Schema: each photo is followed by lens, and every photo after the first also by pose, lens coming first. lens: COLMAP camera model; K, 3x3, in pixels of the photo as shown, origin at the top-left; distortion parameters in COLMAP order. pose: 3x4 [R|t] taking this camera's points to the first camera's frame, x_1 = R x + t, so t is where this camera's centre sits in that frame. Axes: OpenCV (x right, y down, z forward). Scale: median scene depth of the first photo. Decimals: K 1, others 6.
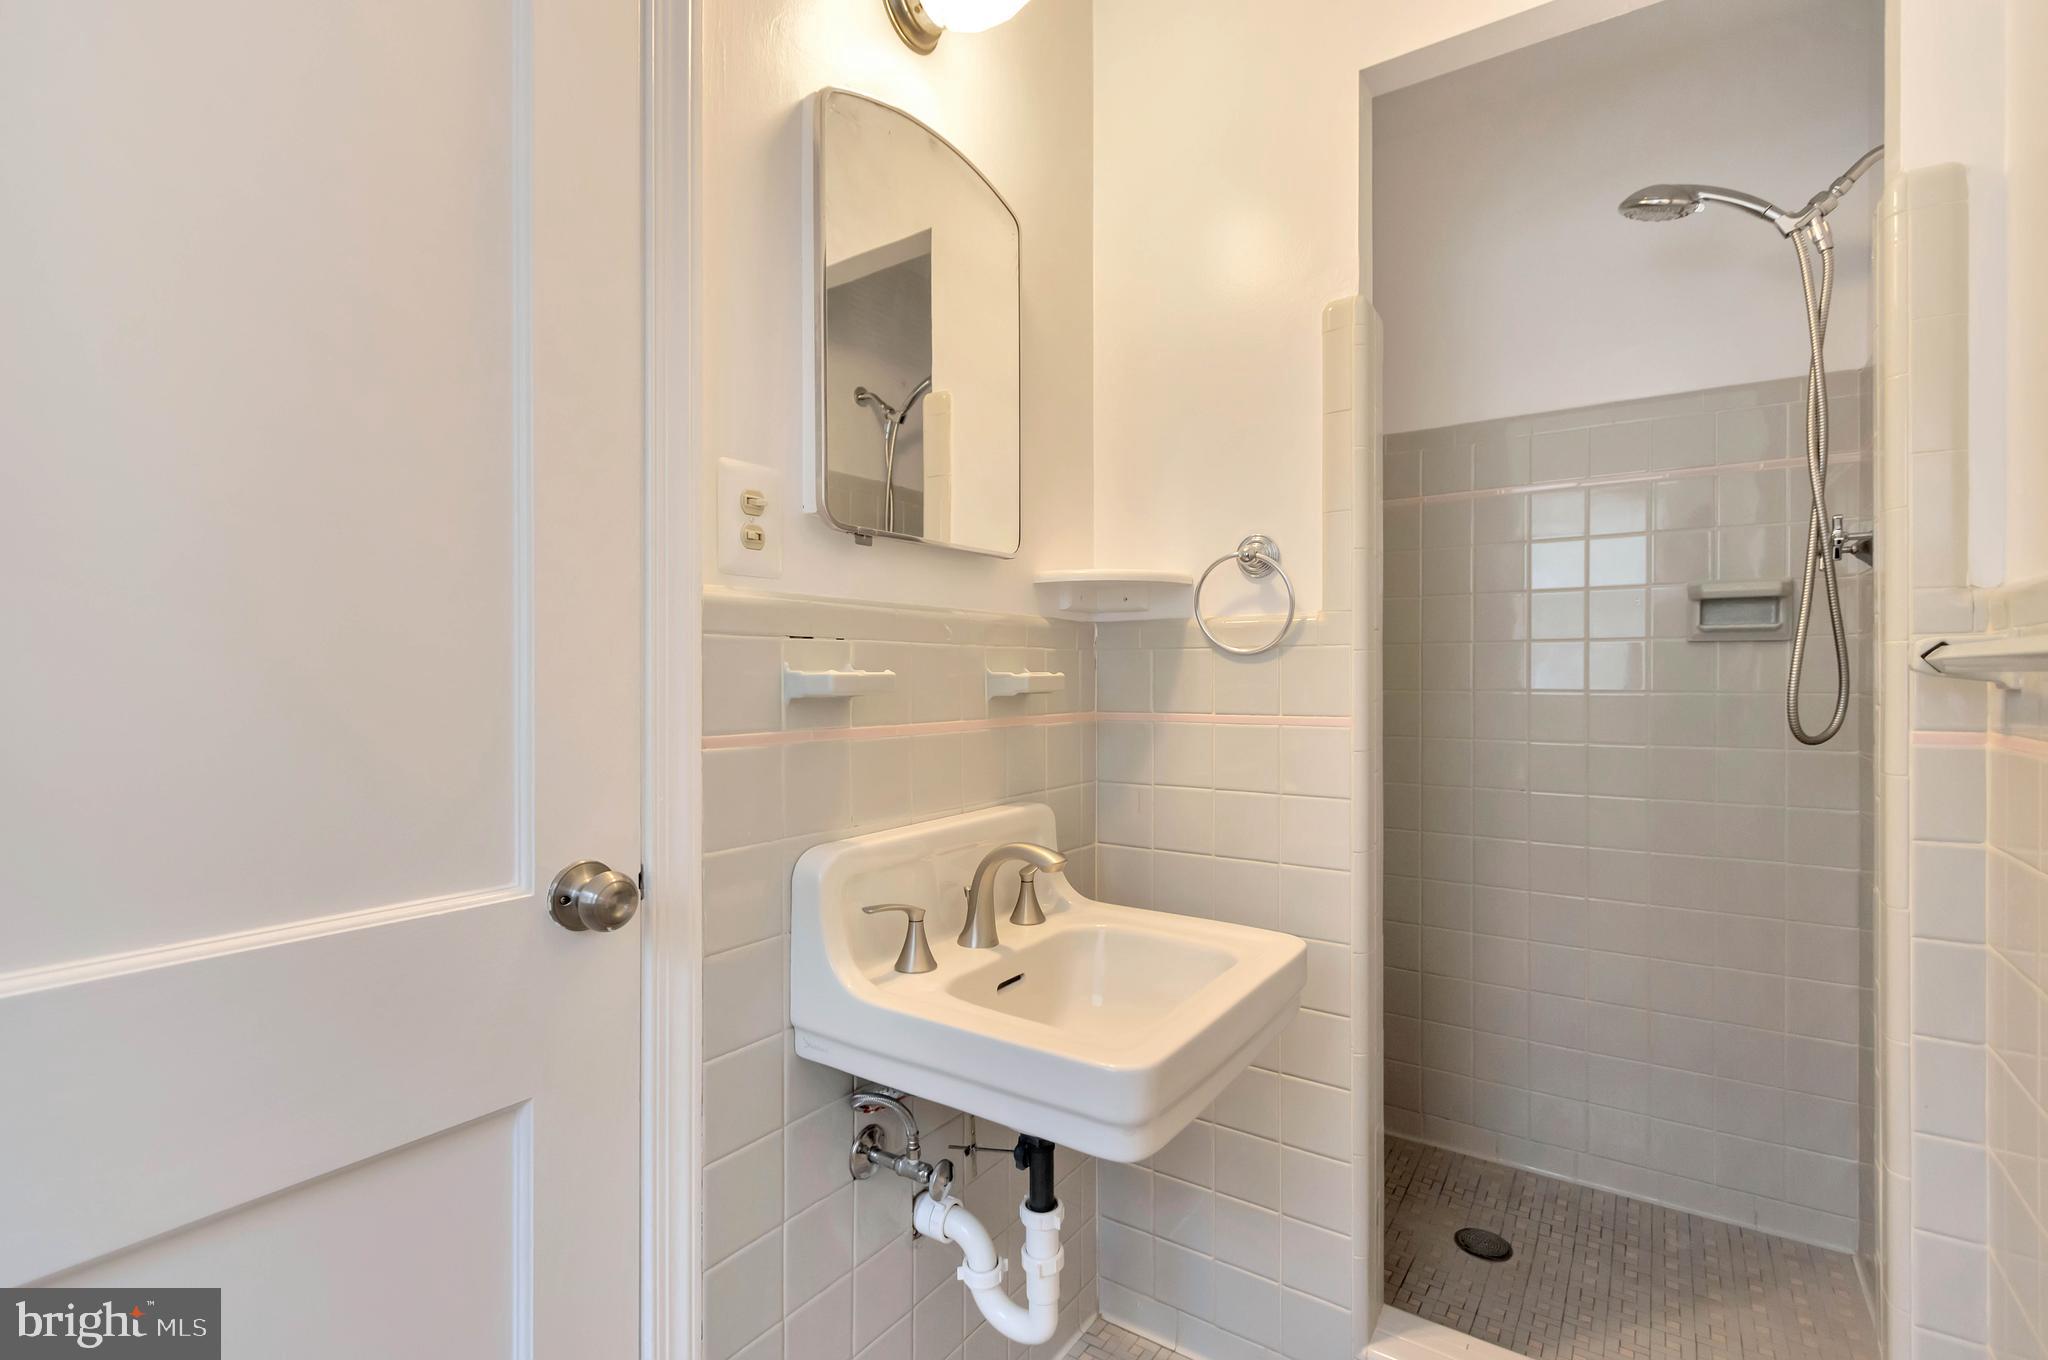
lens RADIAL K [[945.2, 0, 1024.0], [0, 945.2, 680.0], [0, 0, 1]] dist [-0.001658, -0.000187]
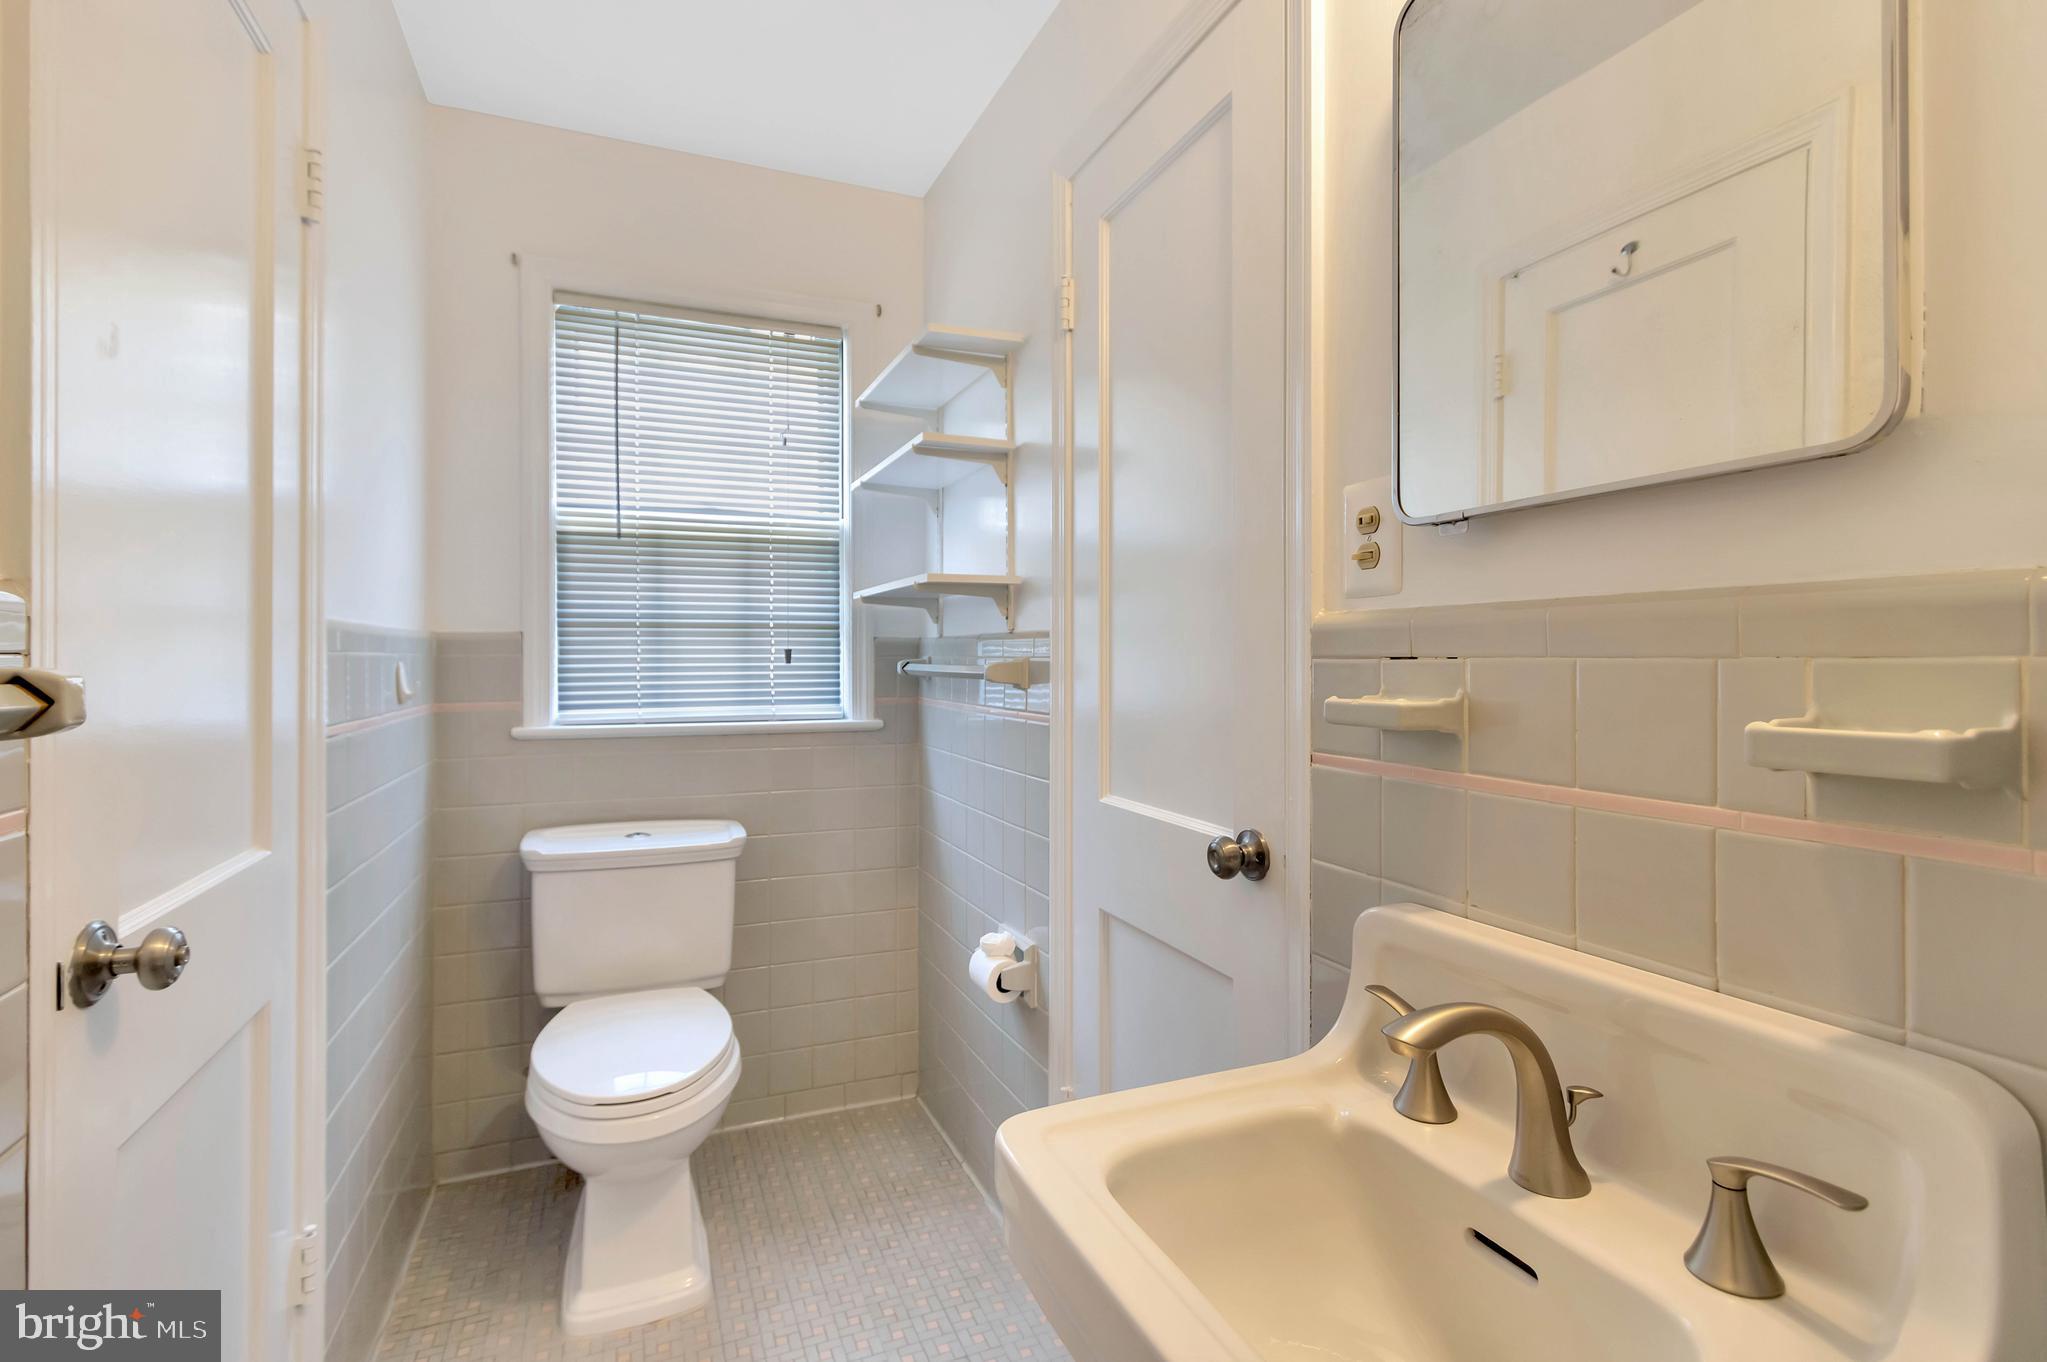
lens RADIAL K [[944.8, 0, 1023.5], [0, 944.8, 681.0], [0, 0, 1]] dist [-0.001658, -0.000187]
pose [[-0.541829, 0.017204, -0.840313, 0.711660], [-0.003349, 0.999738, 0.022627, -0.043853], [0.840482, 0.015074, -0.541630, 1.222451]]
